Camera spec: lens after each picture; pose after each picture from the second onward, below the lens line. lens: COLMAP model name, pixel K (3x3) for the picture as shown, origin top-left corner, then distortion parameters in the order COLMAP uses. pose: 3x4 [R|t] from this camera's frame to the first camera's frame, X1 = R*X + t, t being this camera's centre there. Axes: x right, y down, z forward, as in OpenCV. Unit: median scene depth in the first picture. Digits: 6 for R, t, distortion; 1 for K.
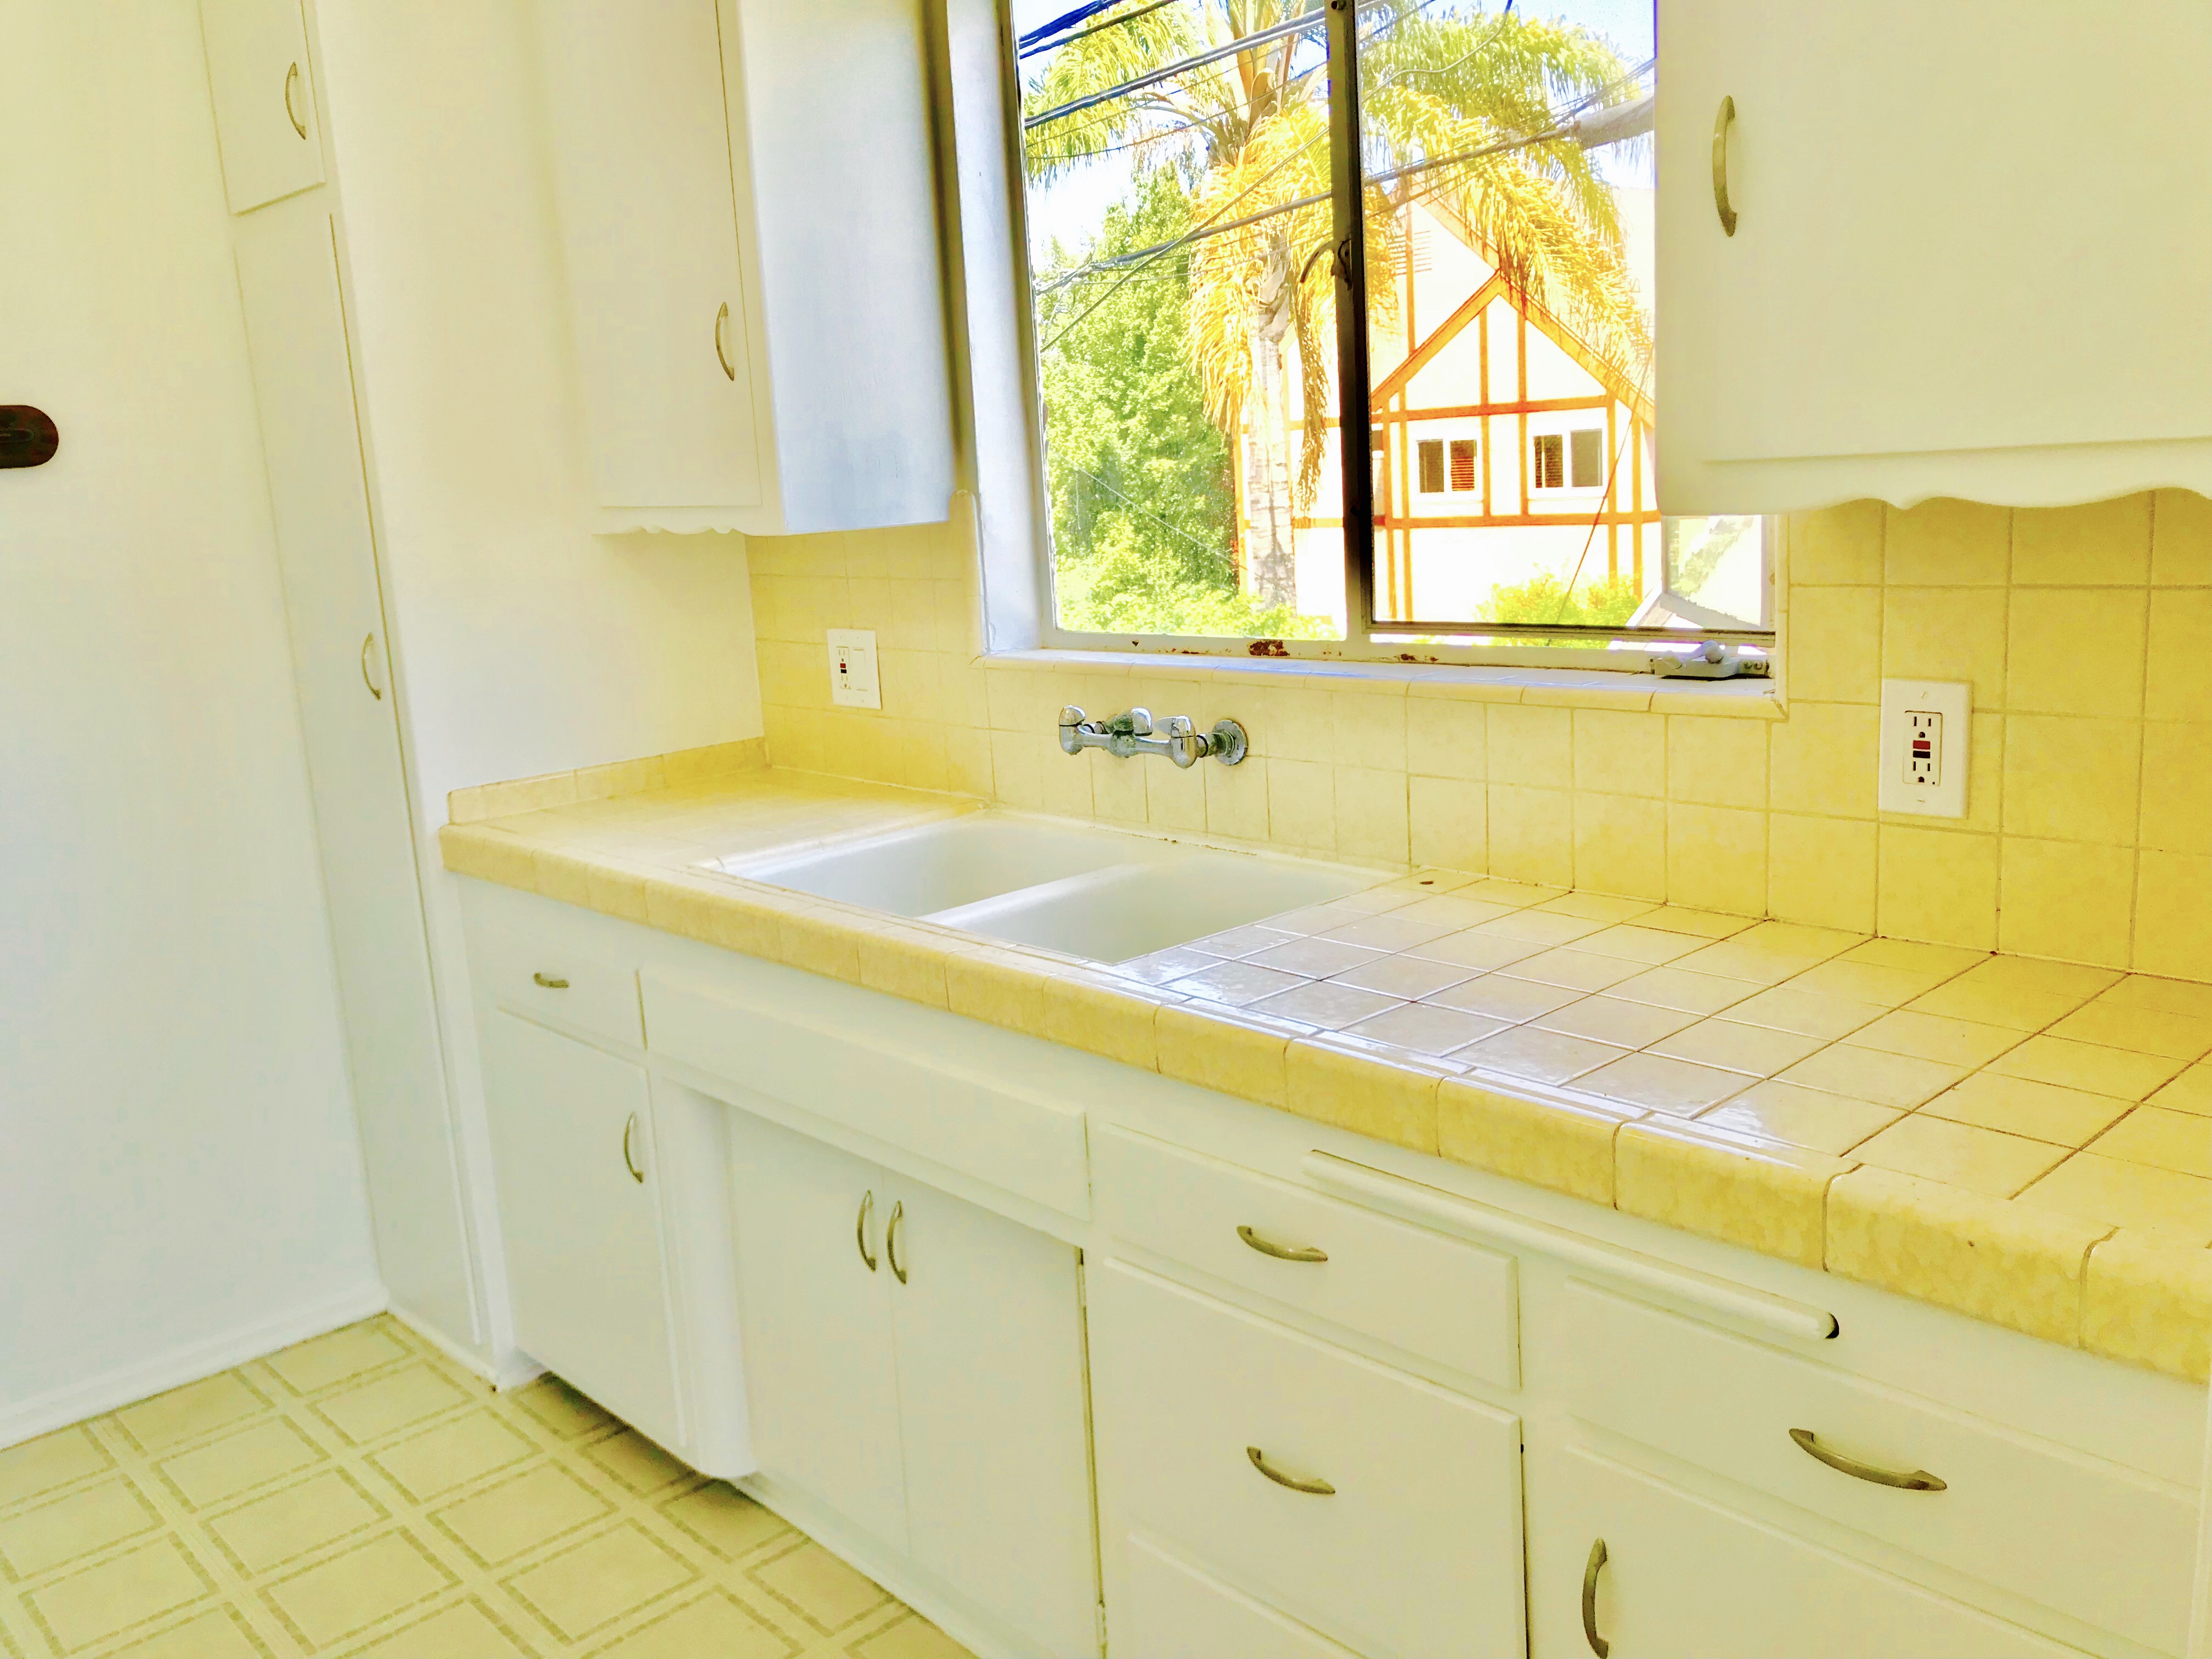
lens RADIAL K [[1808.2, 0, 1054.2], [0, 1808.2, 824.8], [0, 0, 1]] dist [0.005207, -0.001206]
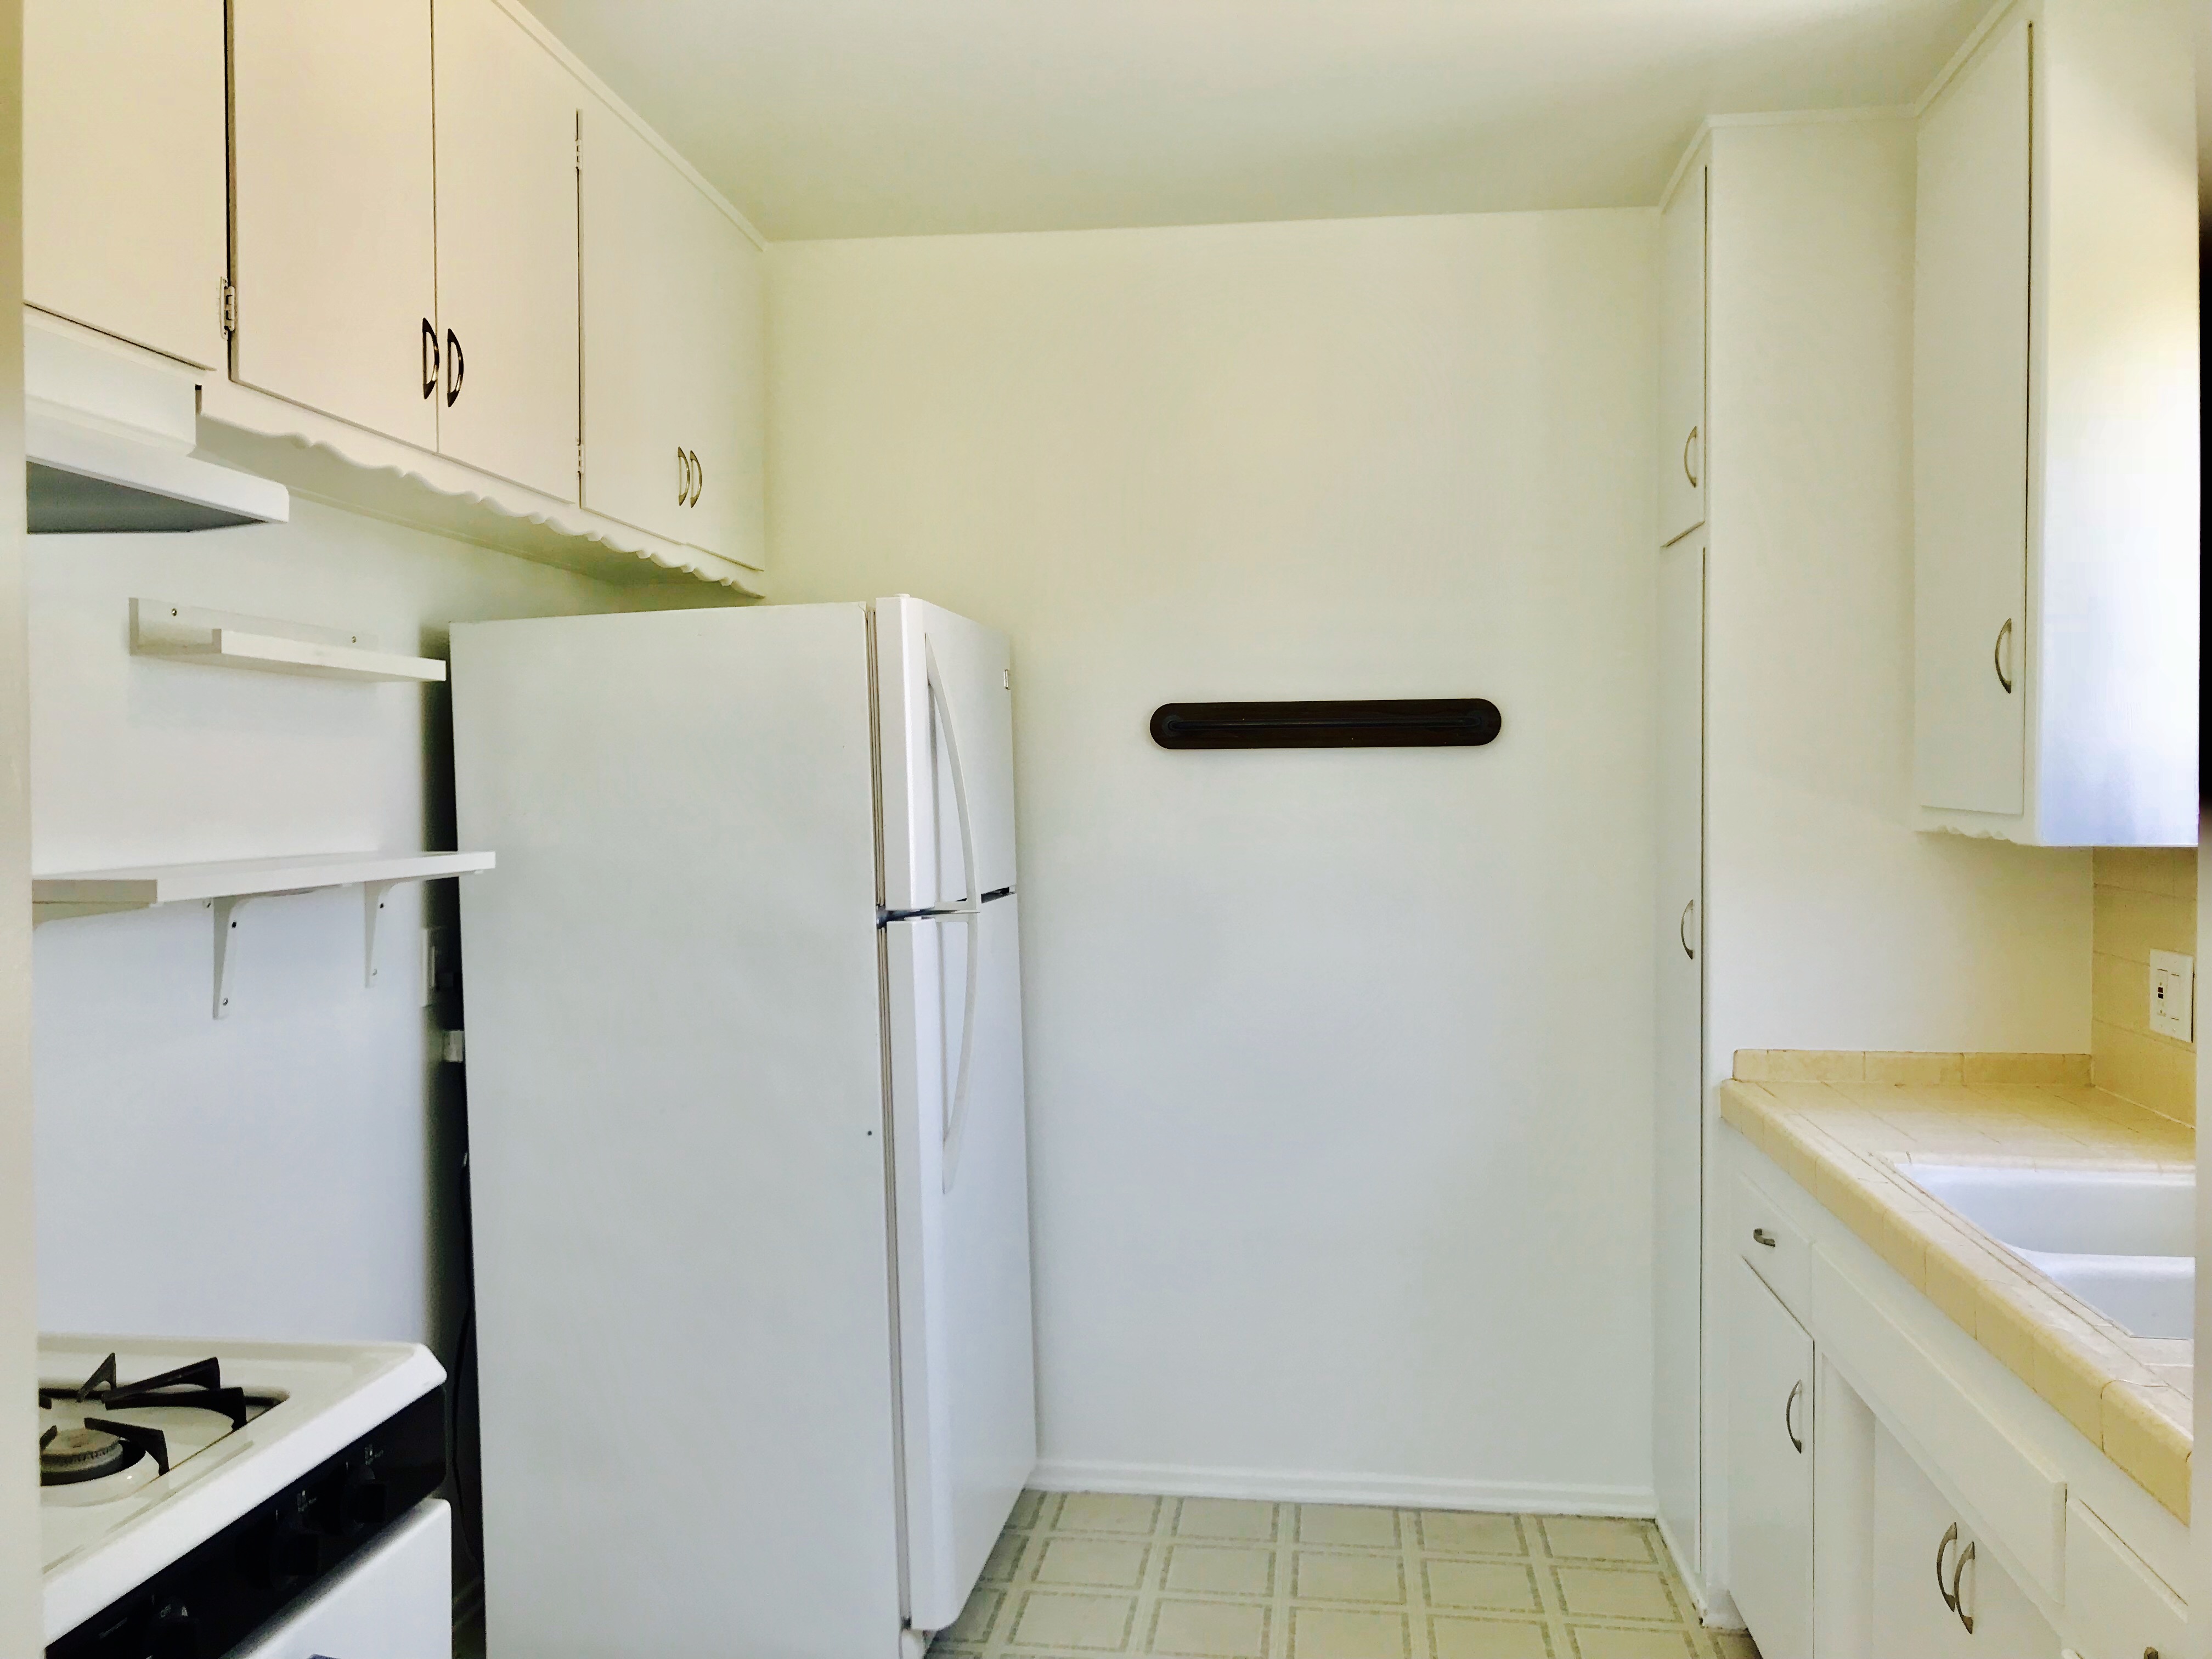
lens RADIAL K [[1808.2, 0, 1054.2], [0, 1808.2, 824.8], [0, 0, 1]] dist [0.005207, -0.001206]
pose [[0.620948, 0.074780, -0.780276, 0.249486], [-0.184538, 0.981406, -0.052800, -0.017600], [0.761819, 0.176777, 0.623202, -0.024523]]
